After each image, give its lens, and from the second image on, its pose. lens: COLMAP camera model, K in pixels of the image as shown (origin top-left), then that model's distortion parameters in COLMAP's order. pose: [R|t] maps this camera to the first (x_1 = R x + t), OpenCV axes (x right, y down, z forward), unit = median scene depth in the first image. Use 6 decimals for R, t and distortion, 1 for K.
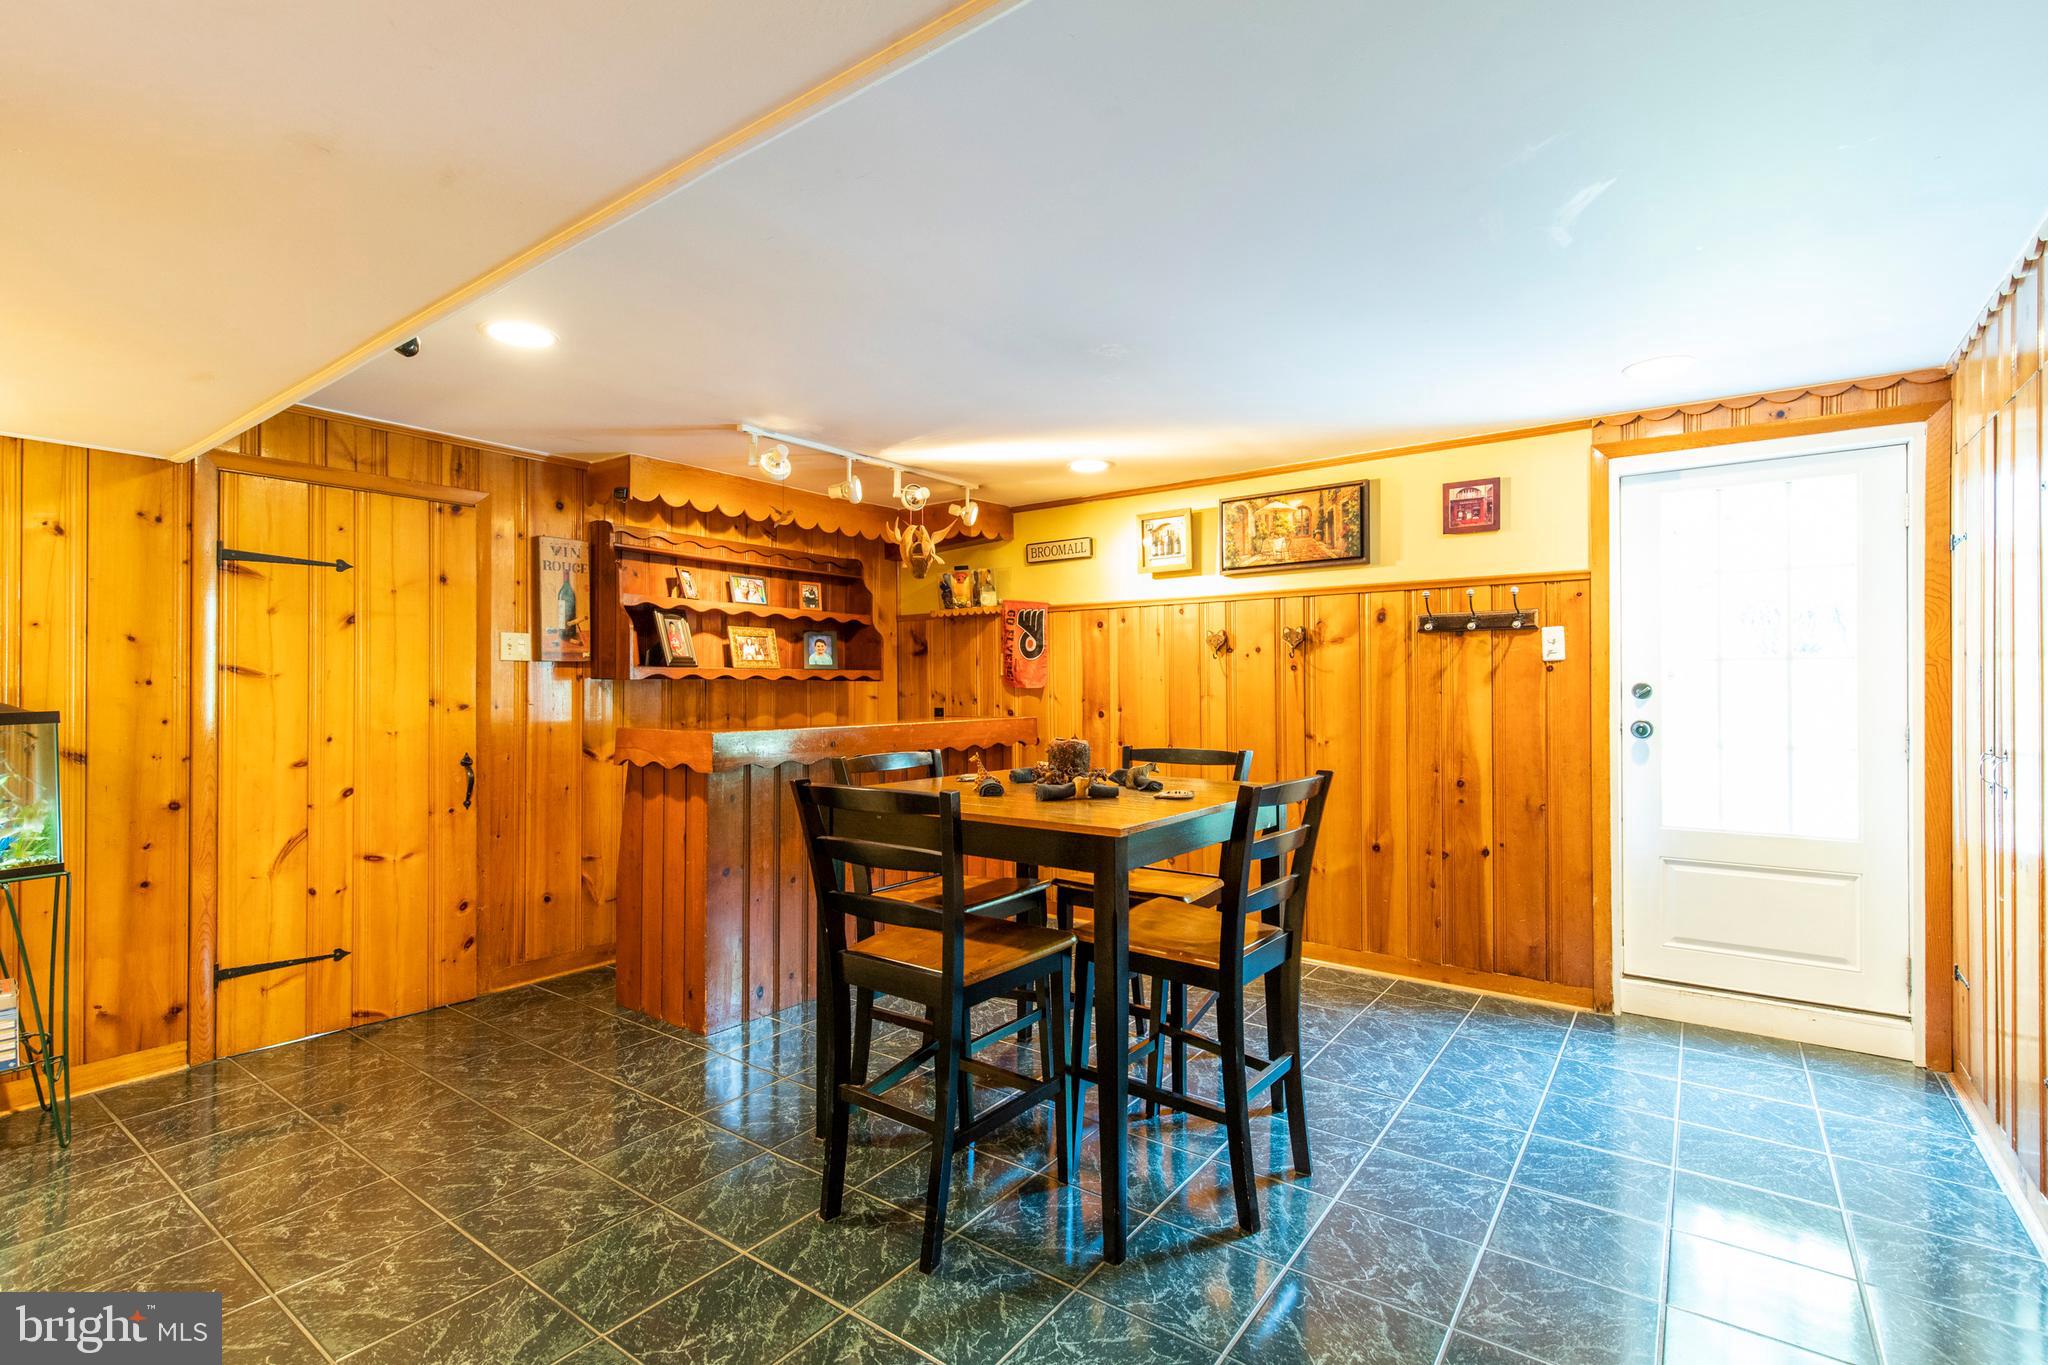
lens RADIAL K [[917.2, 0, 1035.0], [0, 917.2, 684.4], [0, 0, 1]] dist [0.008341, -0.002225]
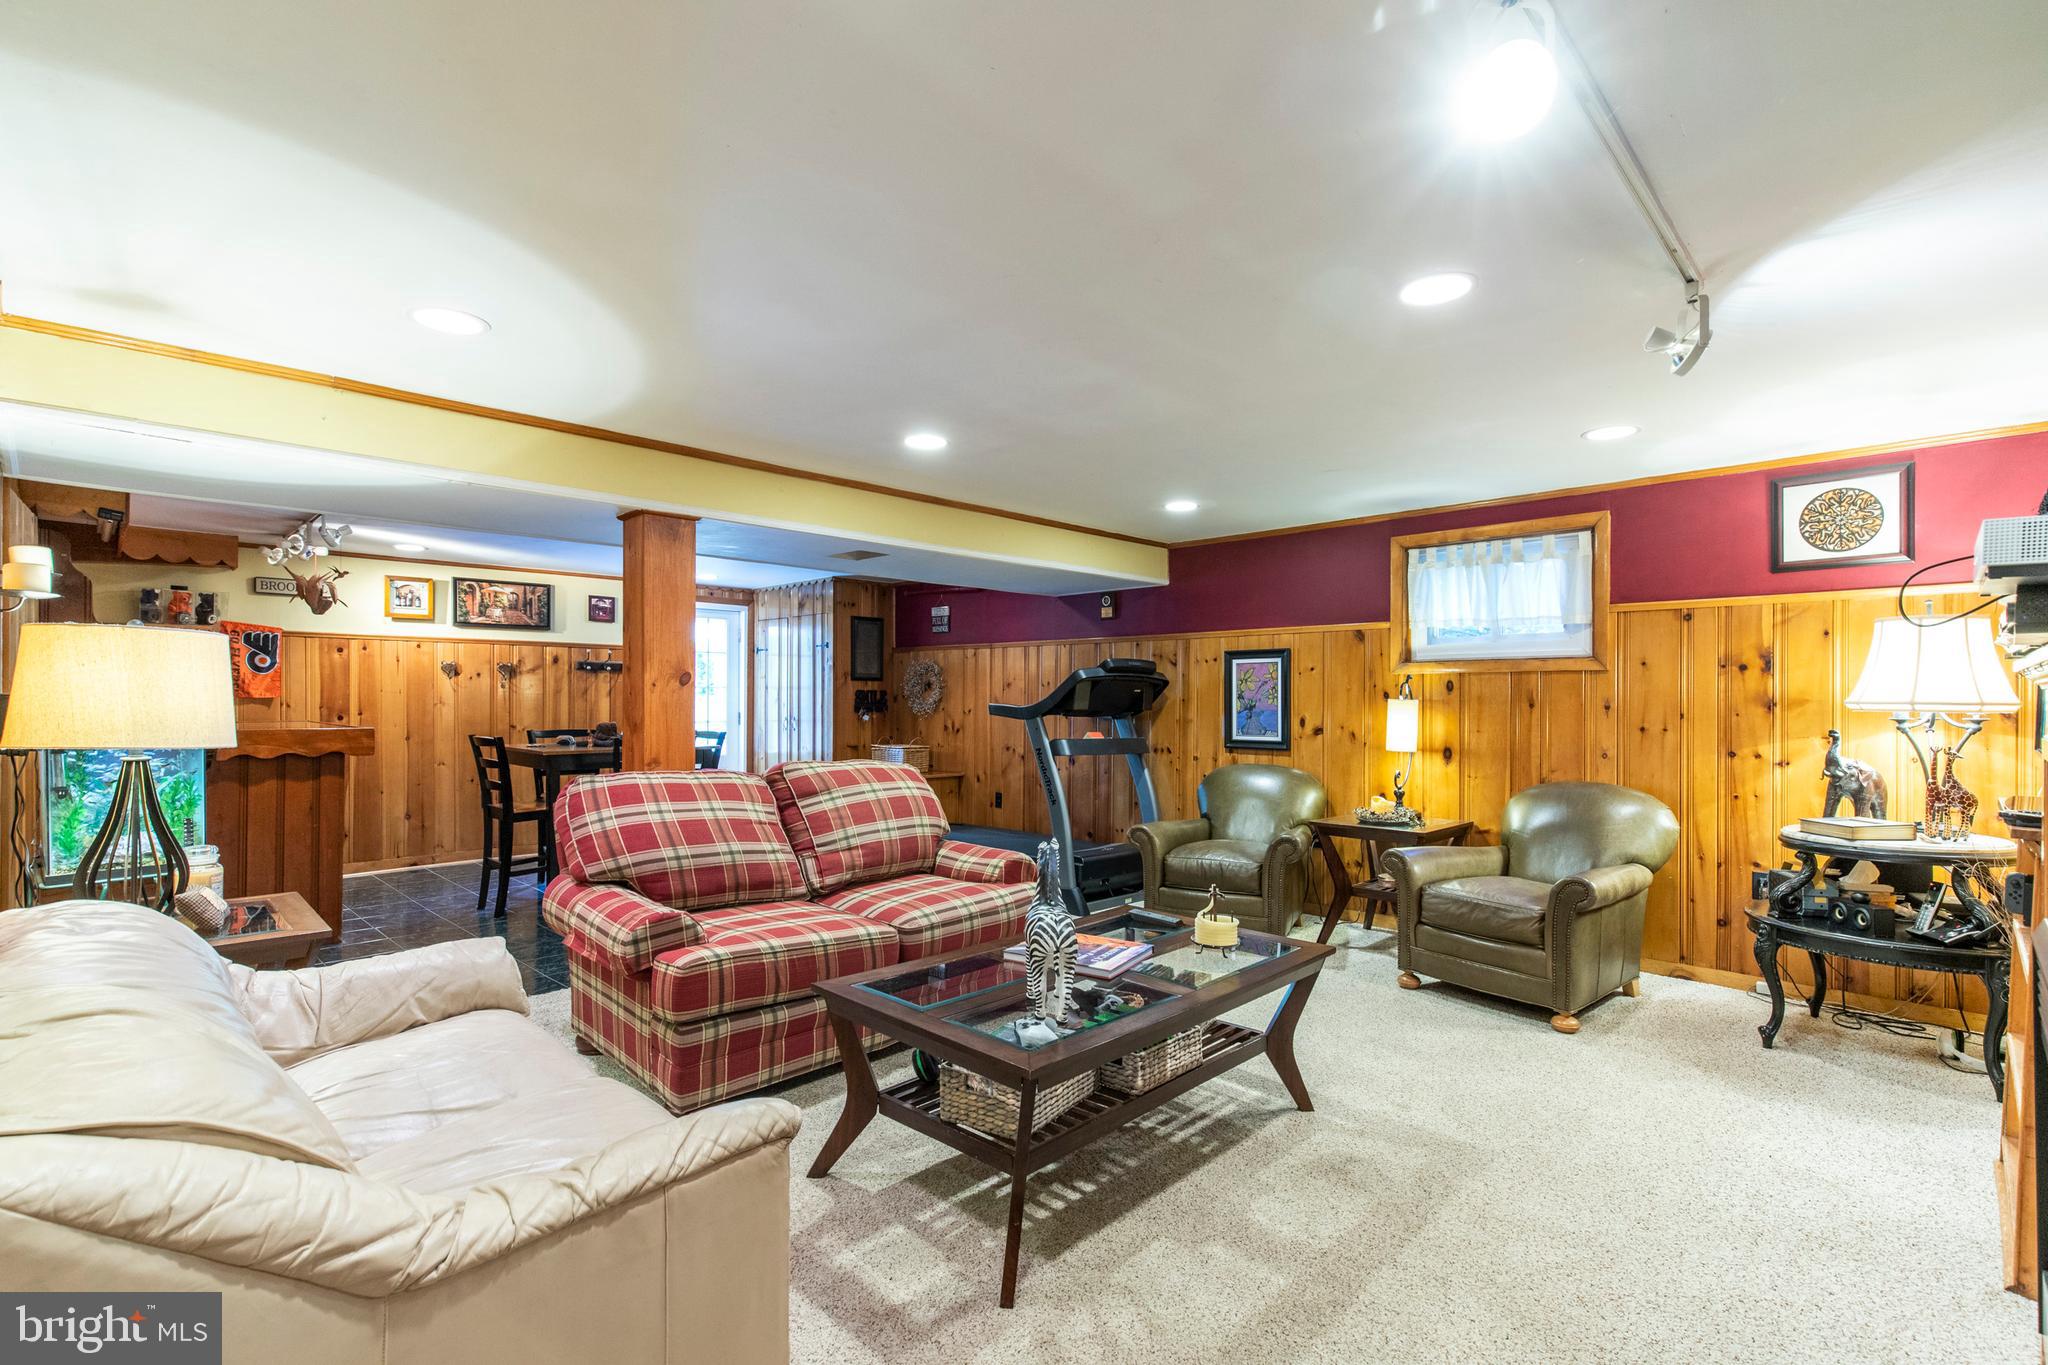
lens RADIAL K [[917.2, 0, 1019.8], [0, 917.2, 694.9], [0, 0, 1]] dist [0.008341, -0.002225]
pose [[0.152861, 0.006120, 0.988229, -1.245295], [-0.007099, 0.999962, -0.005095, -0.000209], [-0.988222, -0.006237, 0.152898, -0.199921]]
